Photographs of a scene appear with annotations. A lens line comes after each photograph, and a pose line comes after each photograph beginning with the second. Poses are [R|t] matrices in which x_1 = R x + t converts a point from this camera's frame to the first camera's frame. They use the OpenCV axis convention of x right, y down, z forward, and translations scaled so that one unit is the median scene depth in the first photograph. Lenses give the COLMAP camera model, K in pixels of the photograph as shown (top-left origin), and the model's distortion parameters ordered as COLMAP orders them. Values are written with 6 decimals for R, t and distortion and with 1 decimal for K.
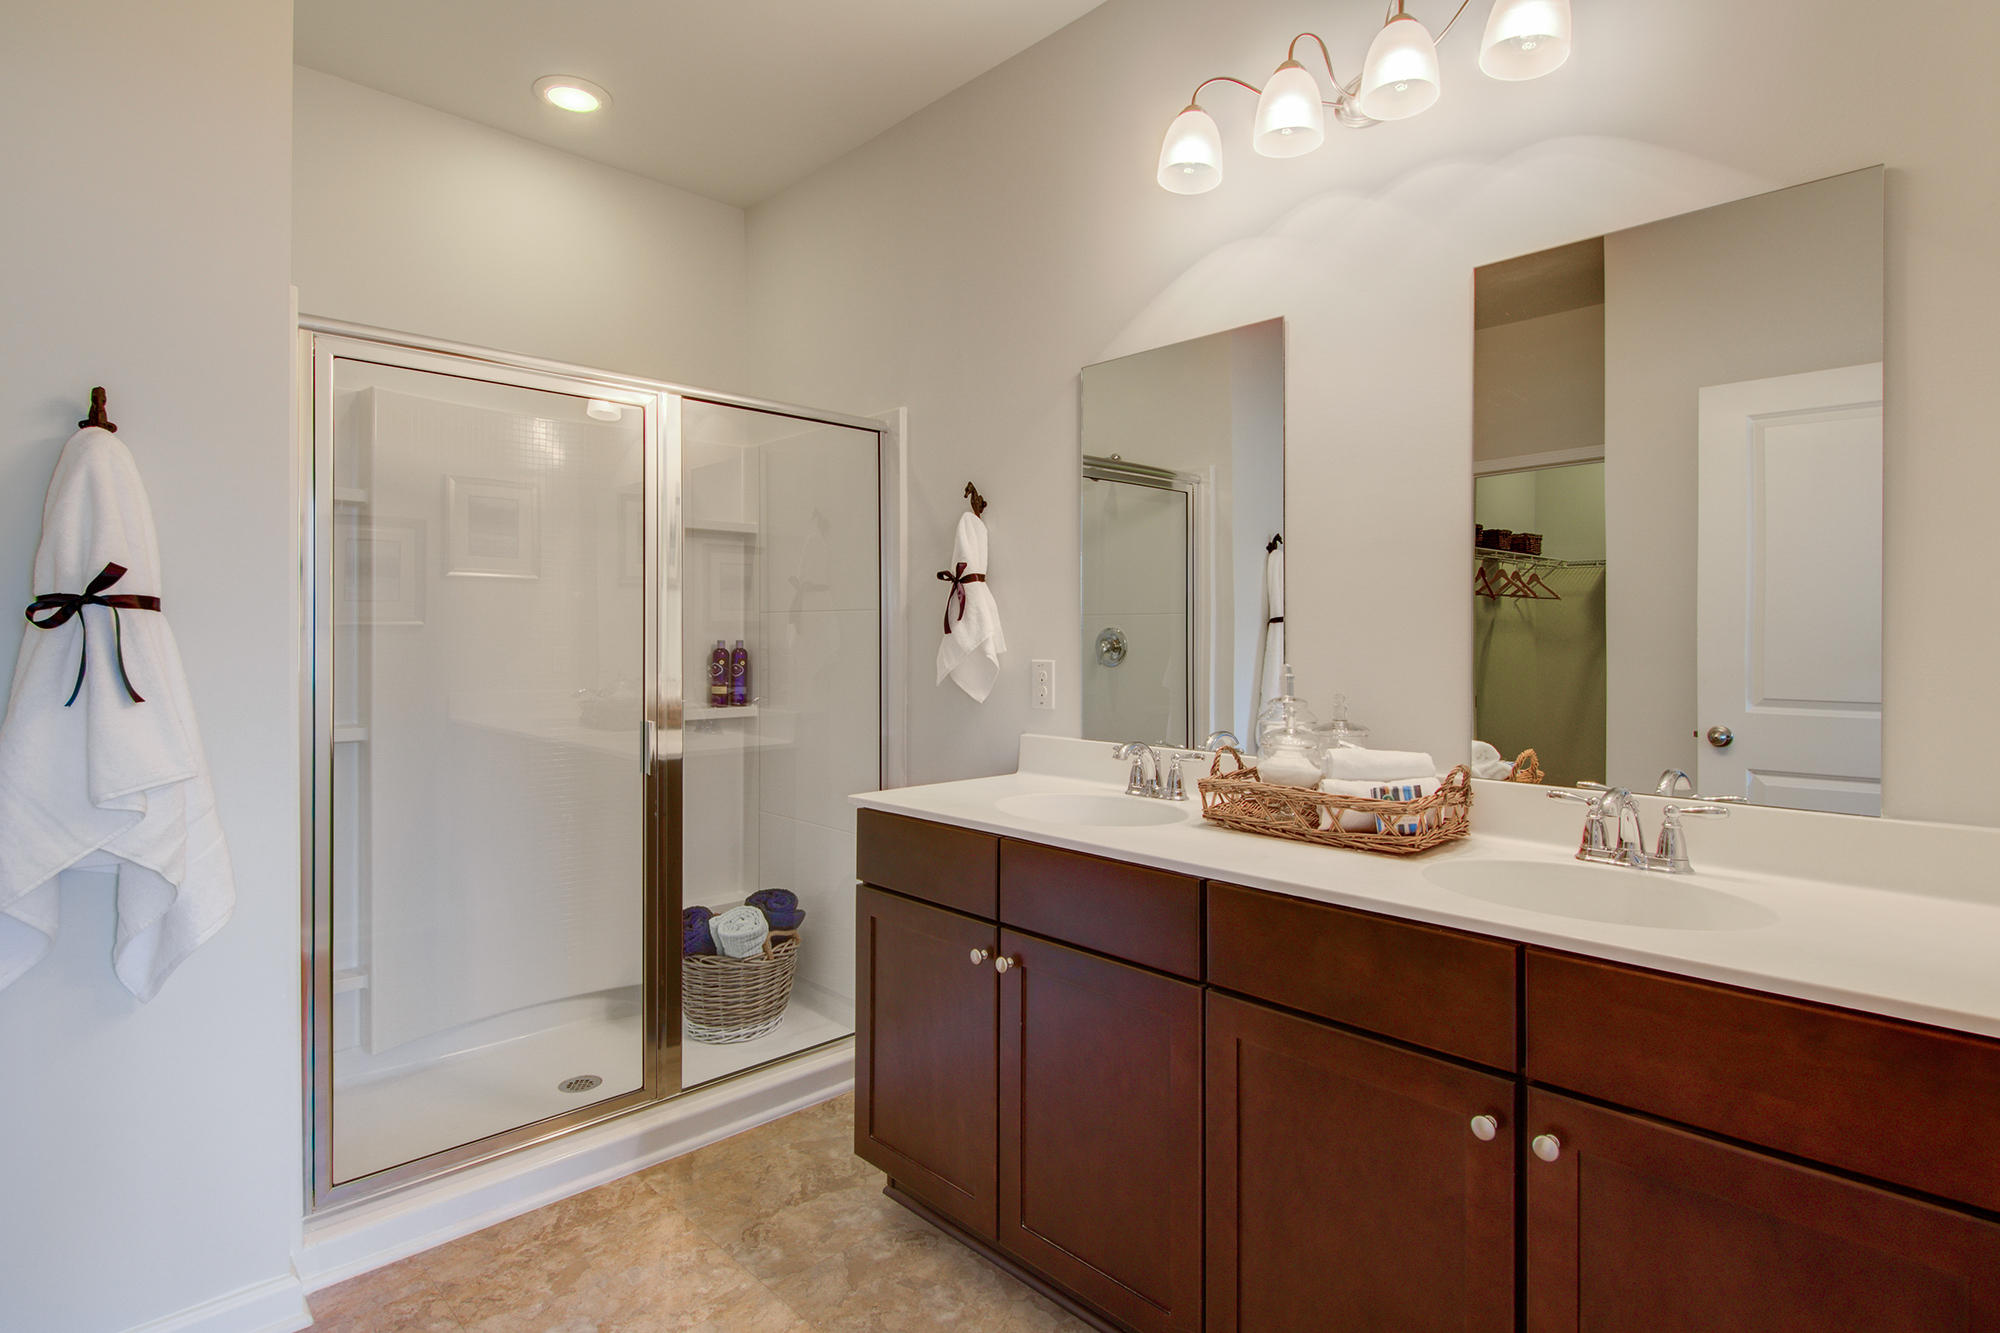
lens RADIAL K [[991.6, 0, 1003.6], [0, 991.6, 646.0], [0, 0, 1]] dist [0.000729, -0.009419]
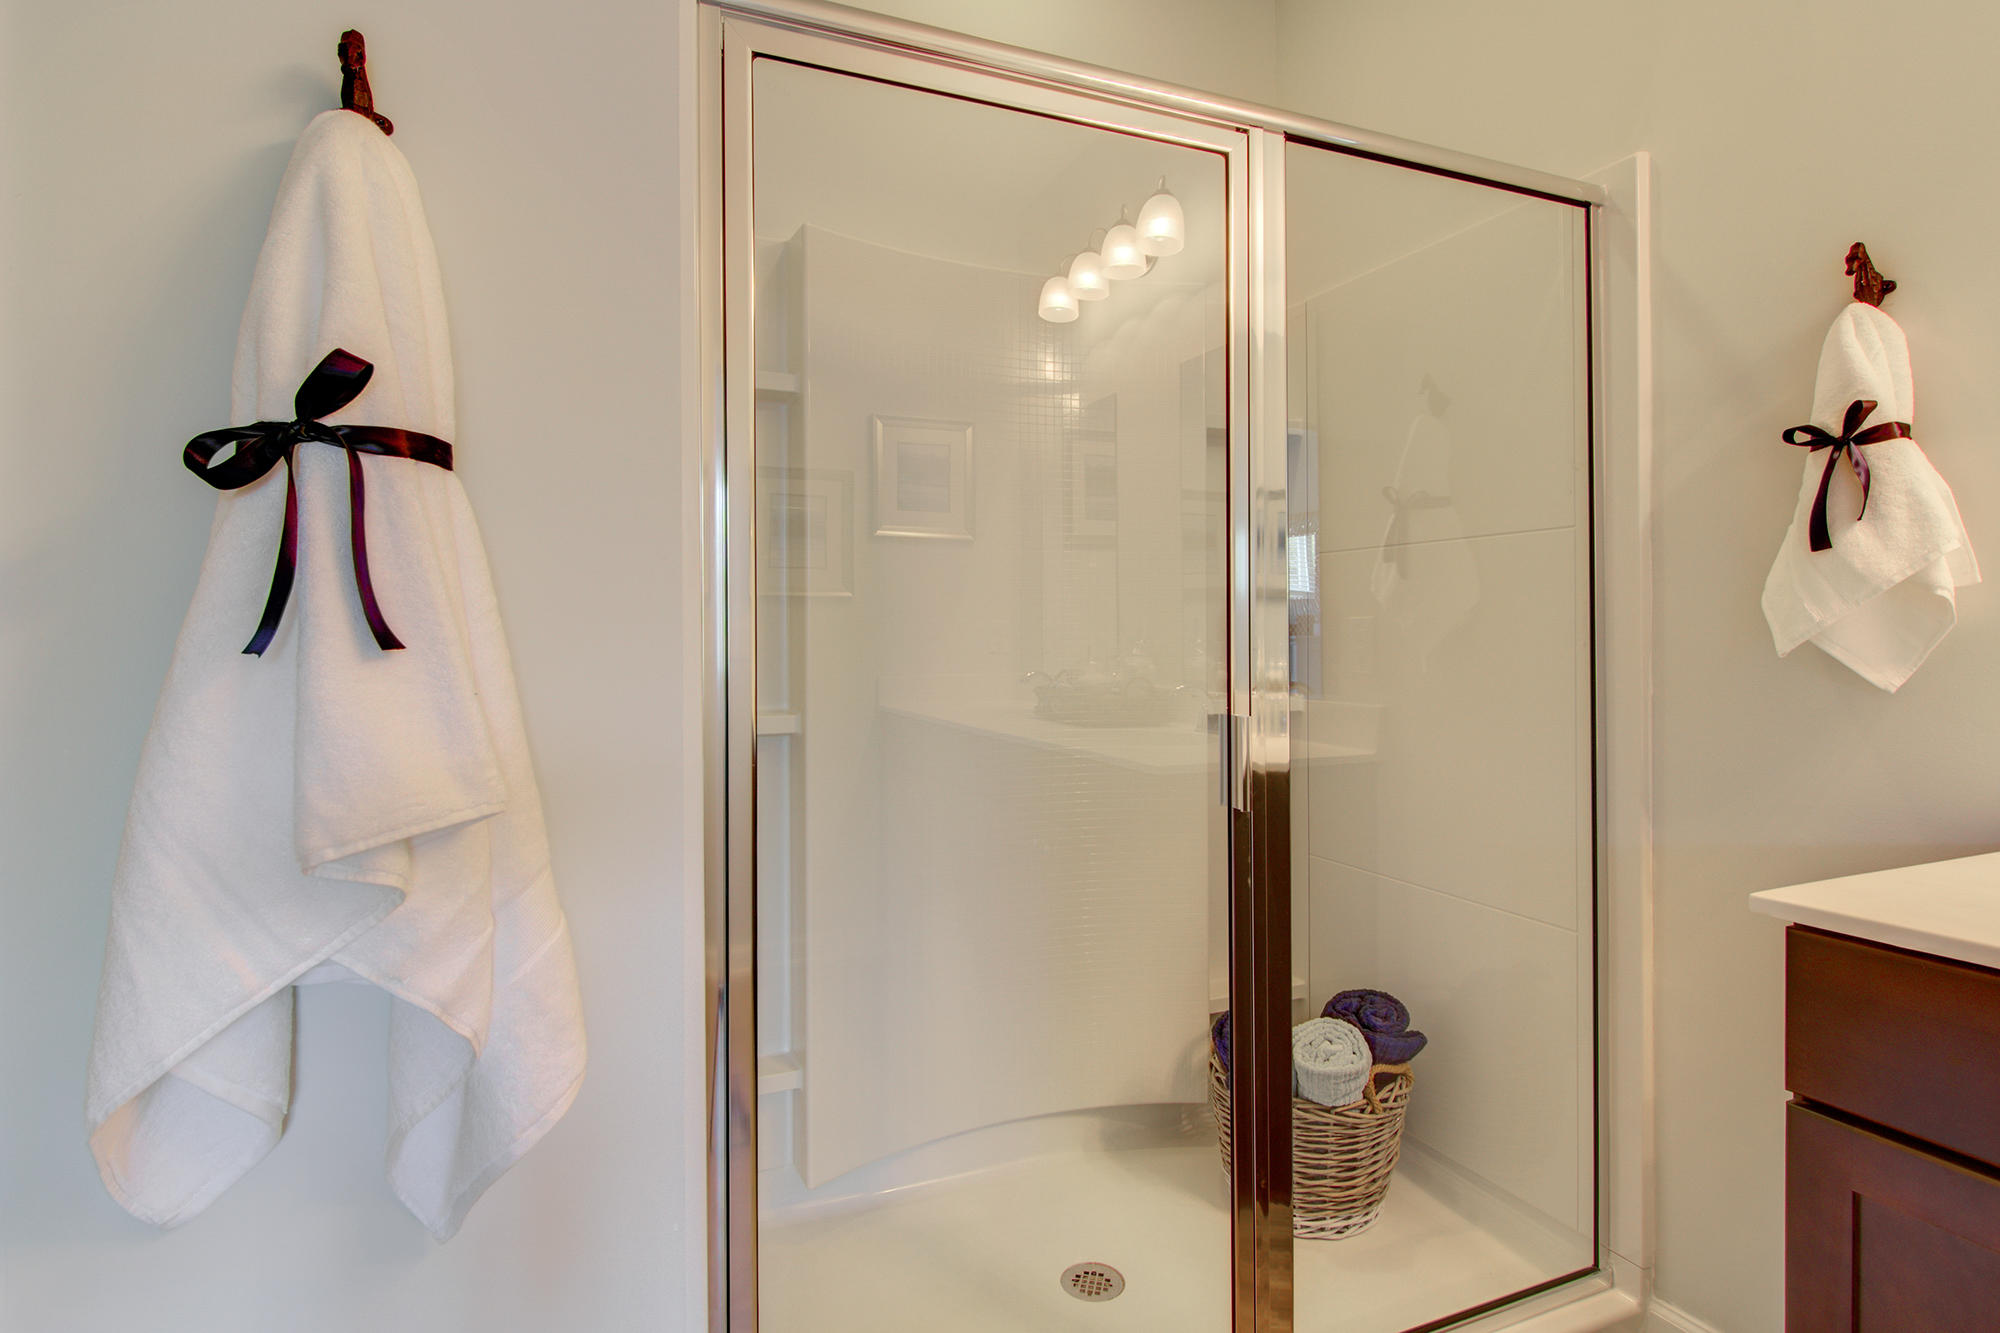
lens RADIAL K [[1013.5, 0, 995.2], [0, 1013.5, 646.4], [0, 0, 1]] dist [-0.001134, -0.015140]
pose [[0.932470, -0.002060, -0.361242, -0.256620], [0.003889, 0.999983, 0.004335, 0.031322], [0.361227, -0.005447, 0.932462, 0.384163]]
